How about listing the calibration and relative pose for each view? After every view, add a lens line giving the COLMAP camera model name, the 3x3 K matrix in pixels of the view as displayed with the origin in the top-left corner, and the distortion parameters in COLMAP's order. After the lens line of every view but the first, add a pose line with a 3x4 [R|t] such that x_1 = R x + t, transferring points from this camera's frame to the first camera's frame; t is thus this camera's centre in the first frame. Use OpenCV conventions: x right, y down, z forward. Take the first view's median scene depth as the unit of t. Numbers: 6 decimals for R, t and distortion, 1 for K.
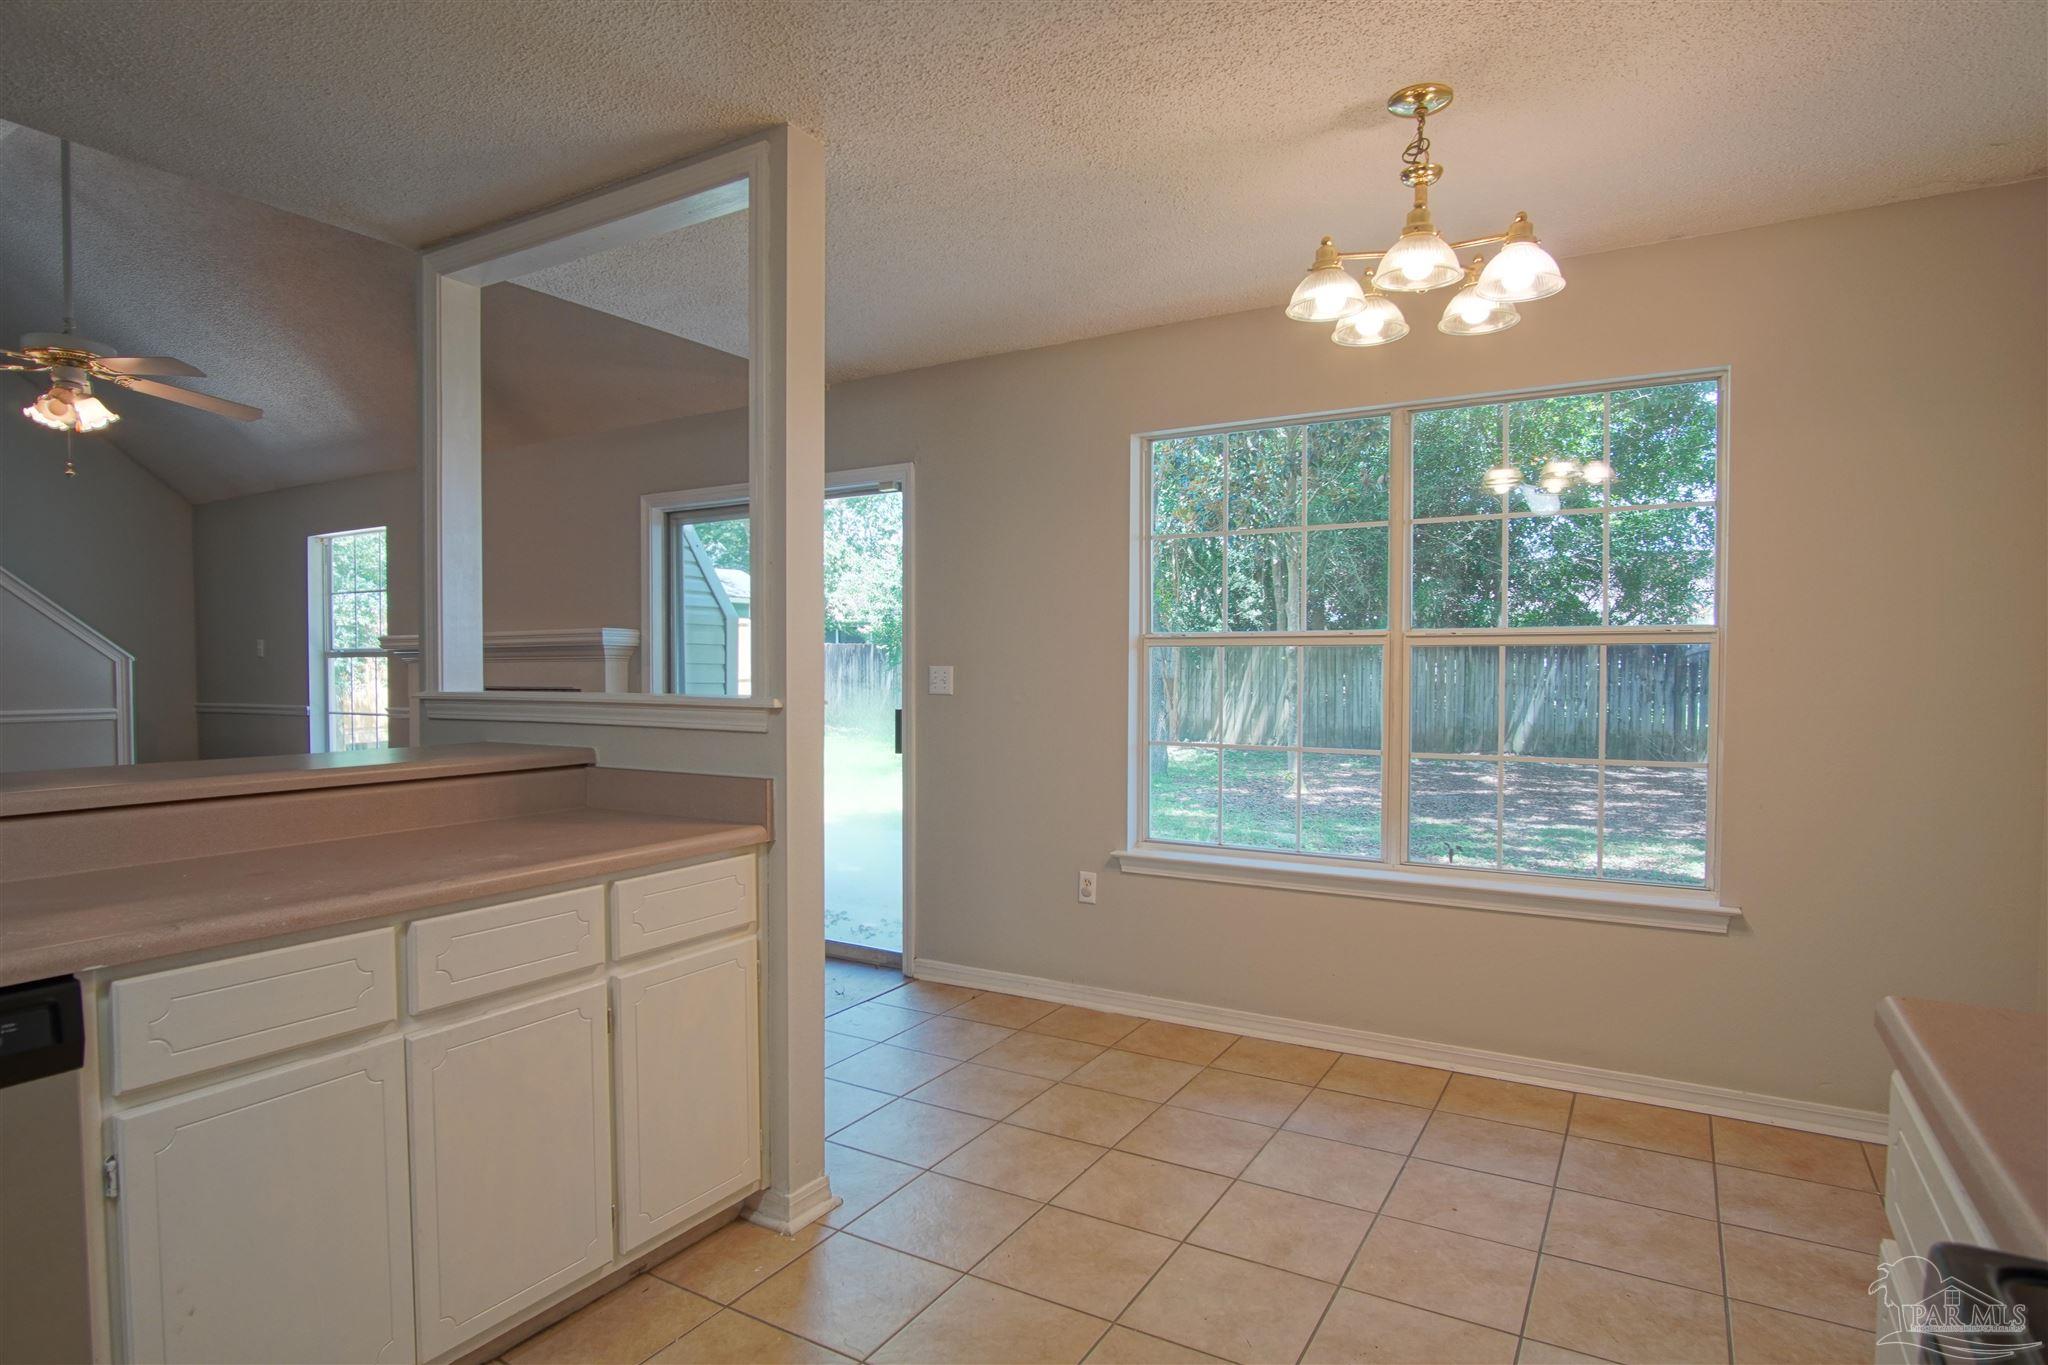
lens RADIAL K [[1102.8, 0, 1024.7], [0, 1102.8, 702.0], [0, 0, 1]] dist [-0.035239, 0.011818]
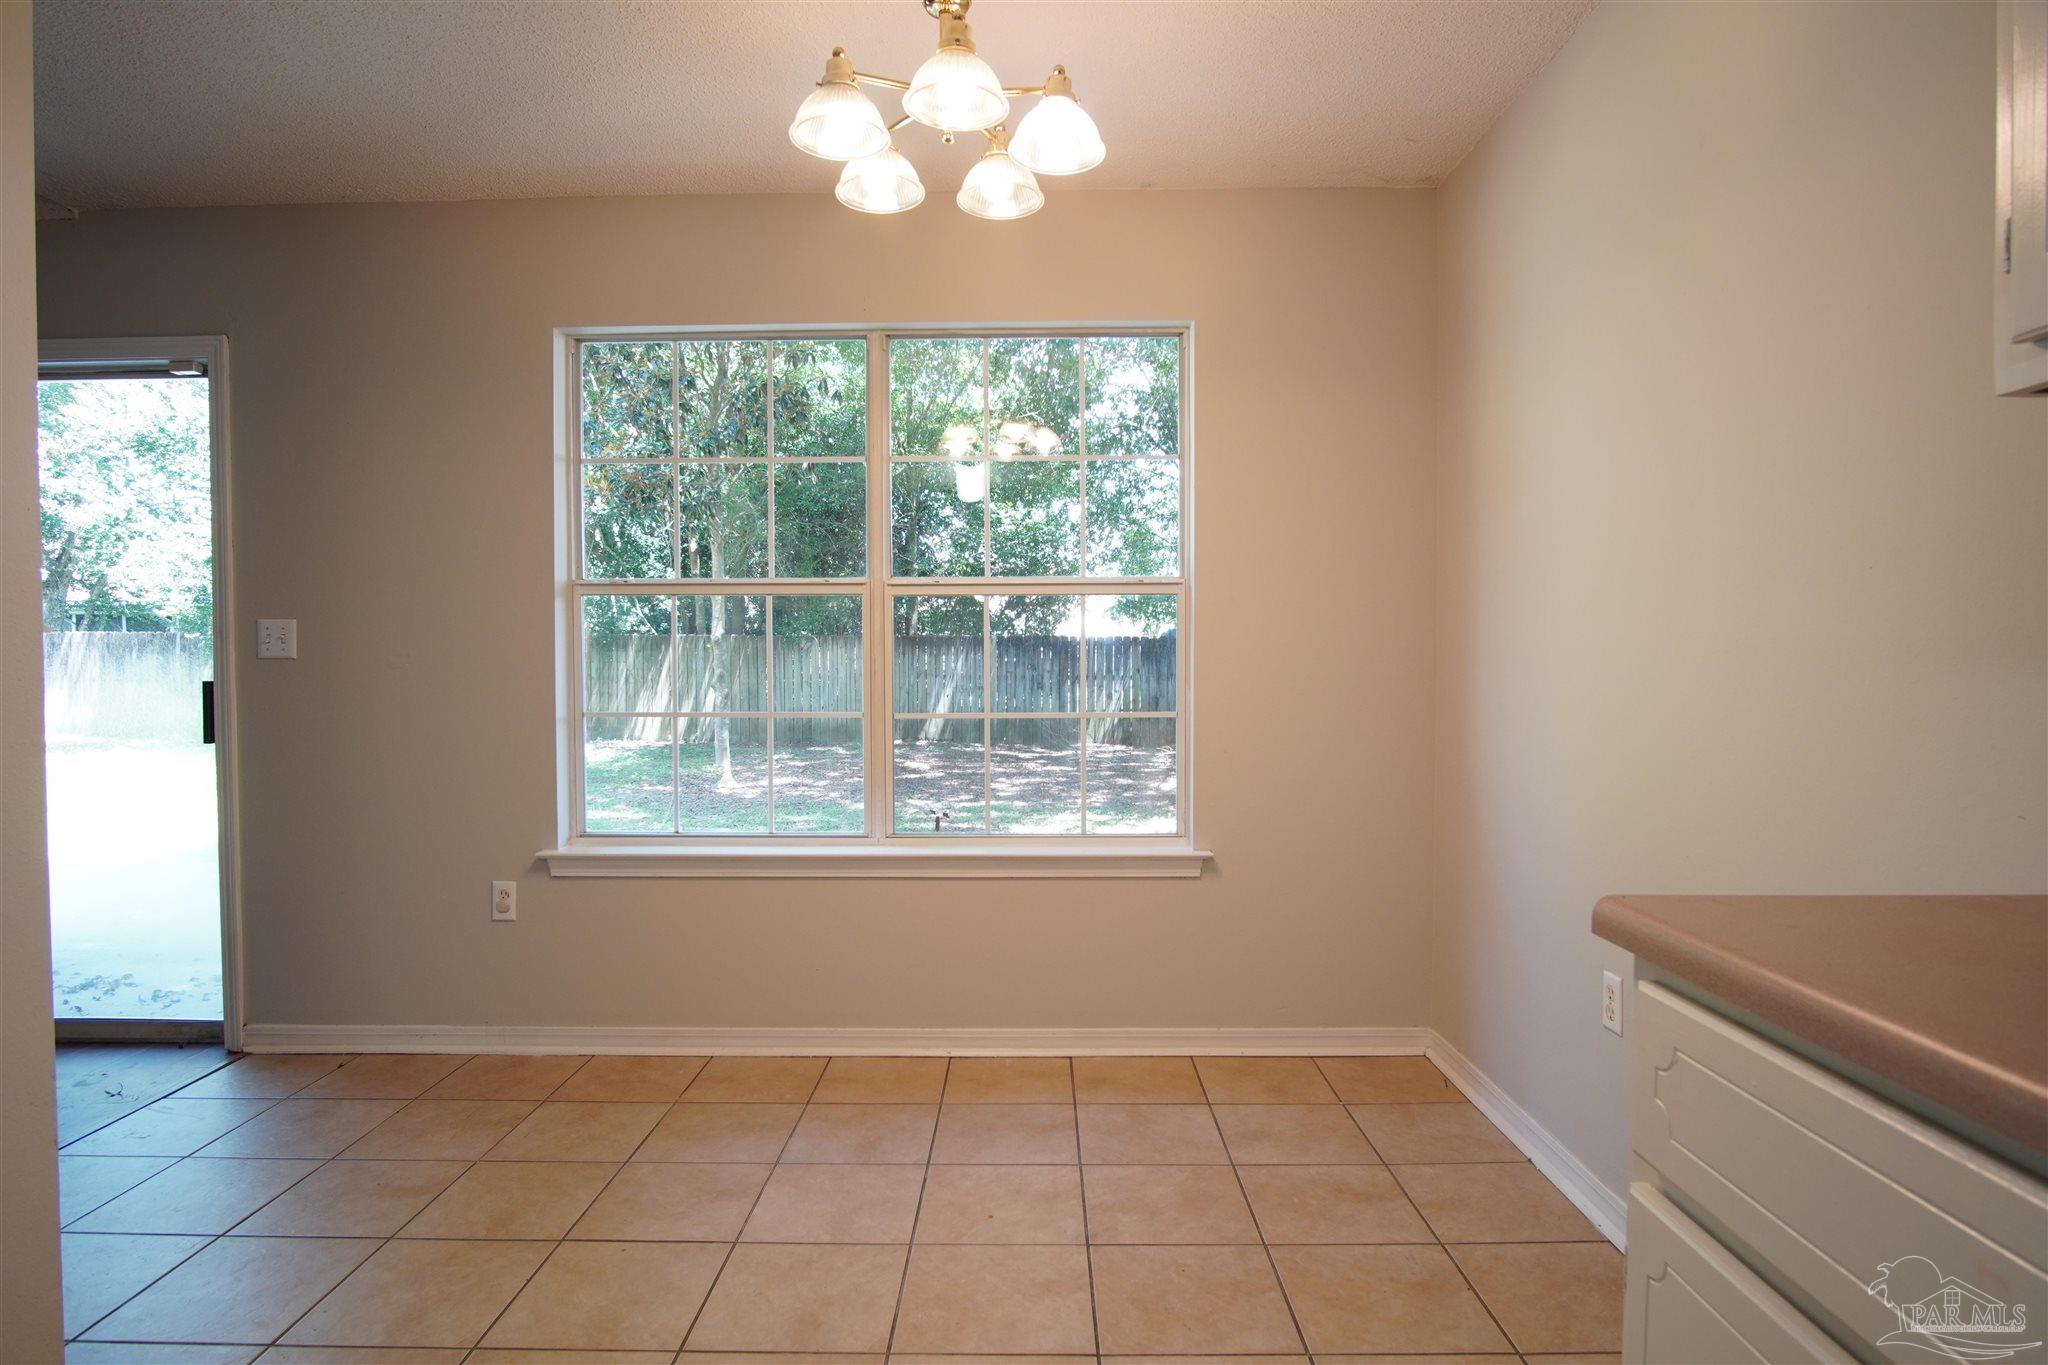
lens RADIAL K [[1102.8, 0, 1024.7], [0, 1102.8, 702.0], [0, 0, 1]] dist [-0.035239, 0.011818]
pose [[0.866228, -0.019390, 0.499273, -0.008515], [0.019931, 0.999792, 0.004249, 0.032622], [-0.499252, 0.006271, 0.866434, 0.147512]]
